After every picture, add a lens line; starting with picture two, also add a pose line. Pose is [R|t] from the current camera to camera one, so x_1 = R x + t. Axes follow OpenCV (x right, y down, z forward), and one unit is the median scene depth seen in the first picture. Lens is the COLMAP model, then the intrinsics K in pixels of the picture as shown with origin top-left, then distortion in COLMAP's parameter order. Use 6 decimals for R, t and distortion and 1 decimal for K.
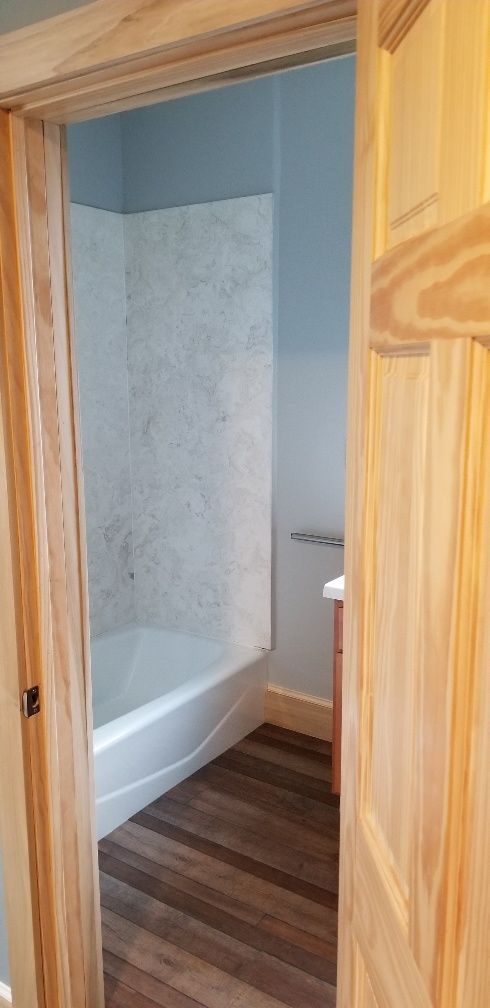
lens RADIAL K [[789.9, 0, 245.0], [0, 789.9, 504.0], [0, 0, 1]] dist [0.097900, -0.146553]
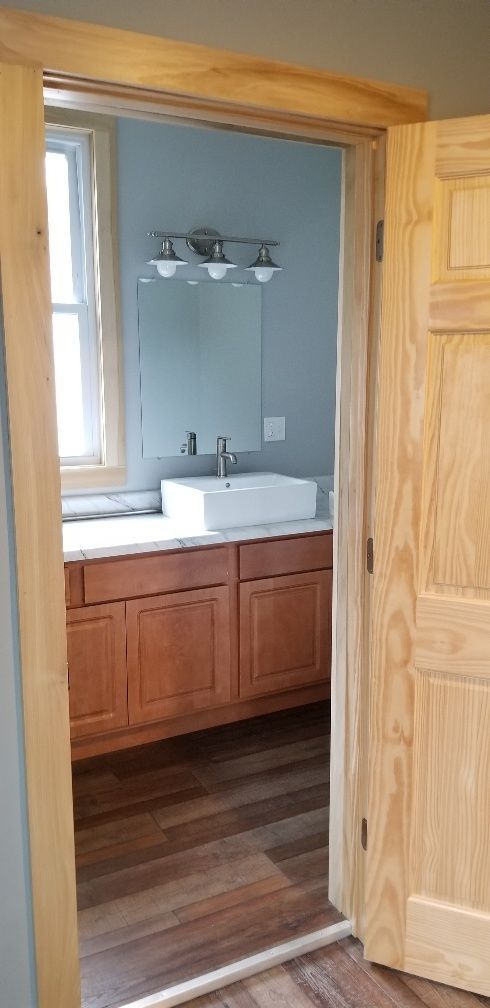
lens RADIAL K [[789.9, 0, 245.0], [0, 789.9, 504.0], [0, 0, 1]] dist [0.097900, -0.146553]
pose [[0.454497, -0.146586, 0.878604, -0.898643], [0.163233, 0.983369, 0.079626, -0.006461], [-0.875664, 0.107227, 0.470866, 0.277537]]
